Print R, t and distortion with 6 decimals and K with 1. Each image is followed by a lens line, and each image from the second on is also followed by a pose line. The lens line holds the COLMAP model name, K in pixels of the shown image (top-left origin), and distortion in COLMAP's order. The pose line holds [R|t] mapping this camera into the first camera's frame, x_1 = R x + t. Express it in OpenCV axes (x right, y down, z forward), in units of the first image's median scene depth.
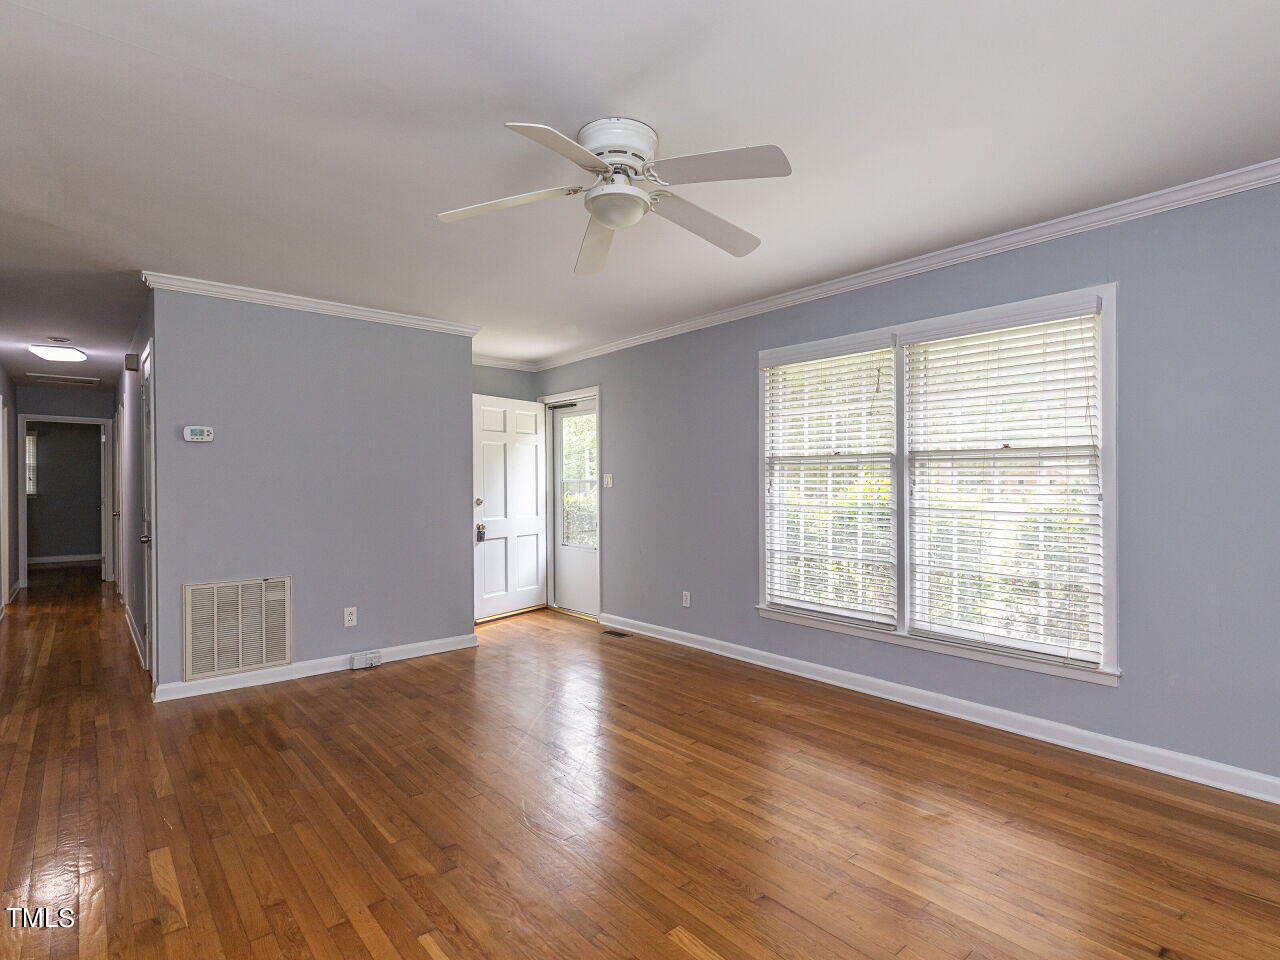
lens RADIAL K [[657.7, 0, 635.9], [0, 657.7, 481.1], [0, 0, 1]] dist [-0.002112, 0.000090]
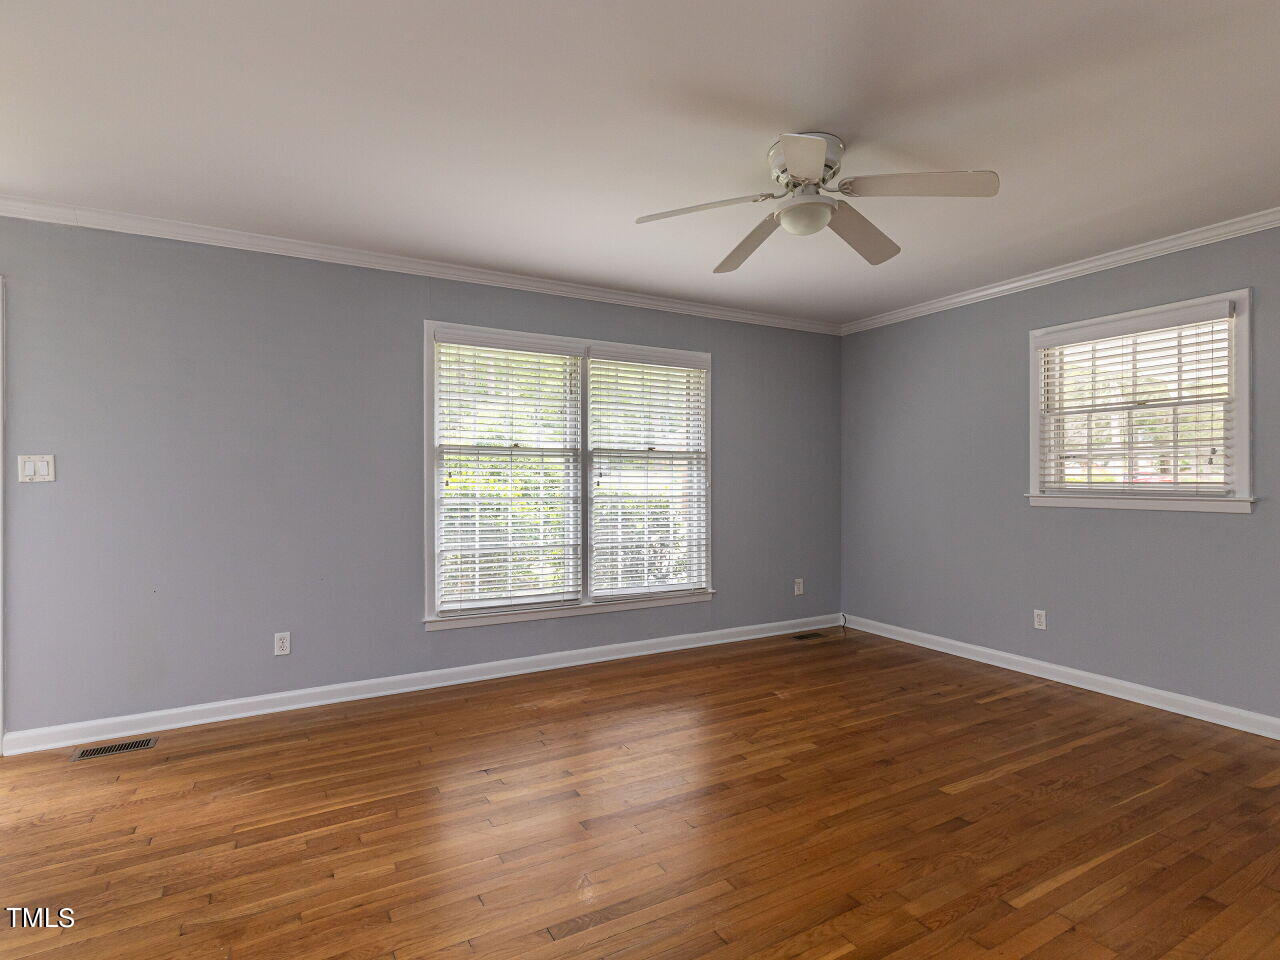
lens RADIAL K [[657.7, 0, 640.3], [0, 657.7, 475.6], [0, 0, 1]] dist [-0.002112, 0.000090]
pose [[0.189134, 0.001848, 0.981949, -0.691663], [-0.001193, 0.999998, -0.001652, 0.005064], [-0.981950, -0.000859, 0.189136, 0.656300]]
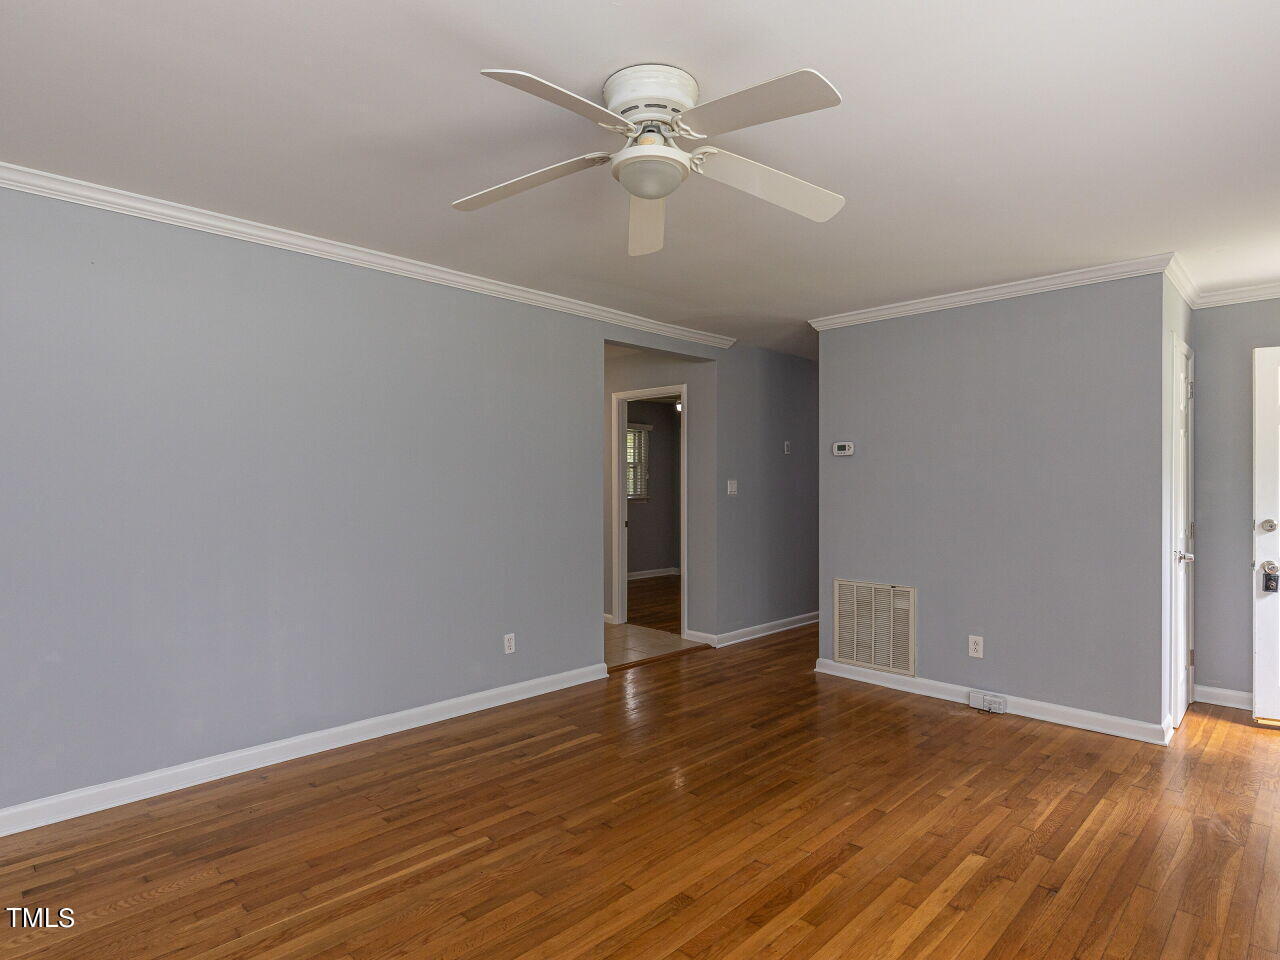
lens RADIAL K [[694.4, 0, 637.3], [0, 694.4, 486.5], [0, 0, 1]] dist [-0.002617, -0.000359]
pose [[0.081775, 0.007010, -0.996626, 0.528270], [0.003978, 0.999965, 0.007360, -0.017297], [0.996643, -0.004567, 0.081744, 0.566395]]
